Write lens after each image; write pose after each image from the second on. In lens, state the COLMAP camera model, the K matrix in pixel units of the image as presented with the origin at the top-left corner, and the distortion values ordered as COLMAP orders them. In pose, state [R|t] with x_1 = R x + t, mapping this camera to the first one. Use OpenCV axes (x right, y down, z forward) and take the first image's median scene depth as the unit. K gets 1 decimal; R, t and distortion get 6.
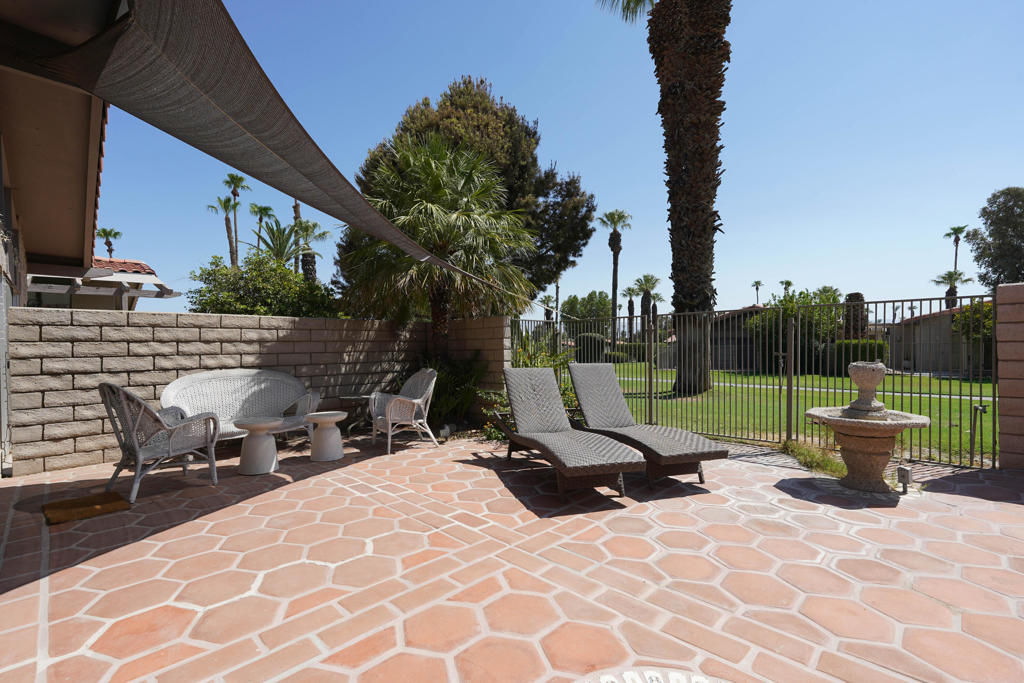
lens RADIAL K [[464.2, 0, 511.2], [0, 464.2, 344.2], [0, 0, 1]] dist [-0.008547, 0.000711]
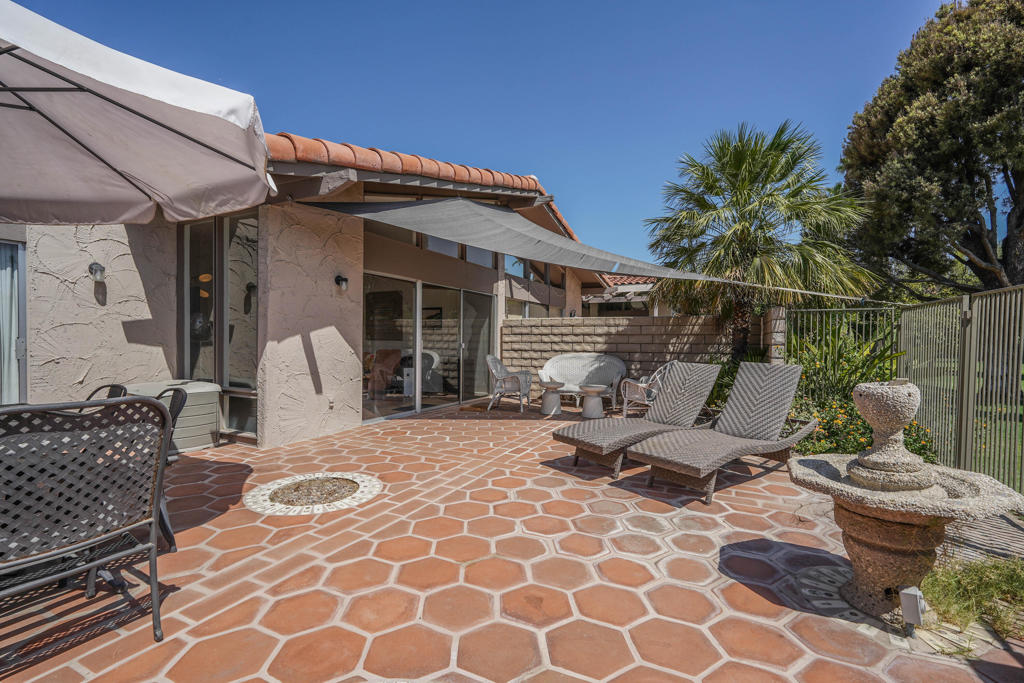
lens RADIAL K [[464.2, 0, 511.2], [0, 464.2, 344.2], [0, 0, 1]] dist [-0.008547, 0.000711]
pose [[0.314757, 0.028473, -0.948745, 0.788248], [-0.001585, 0.999564, 0.029473, -0.019799], [0.949171, -0.007773, 0.314665, 0.265634]]
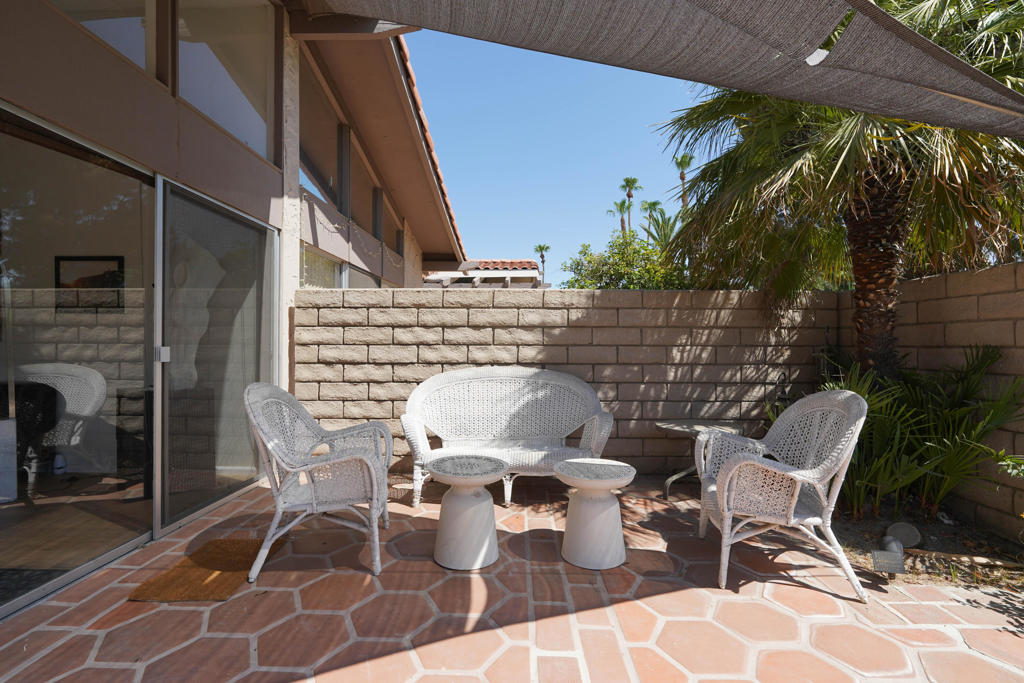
lens RADIAL K [[464.2, 0, 511.2], [0, 464.2, 344.2], [0, 0, 1]] dist [-0.008547, 0.000711]
pose [[0.694578, 0.019556, -0.719152, -0.089708], [-0.009055, 0.999789, 0.018442, 0.007396], [0.719361, -0.006298, 0.694608, 0.515260]]
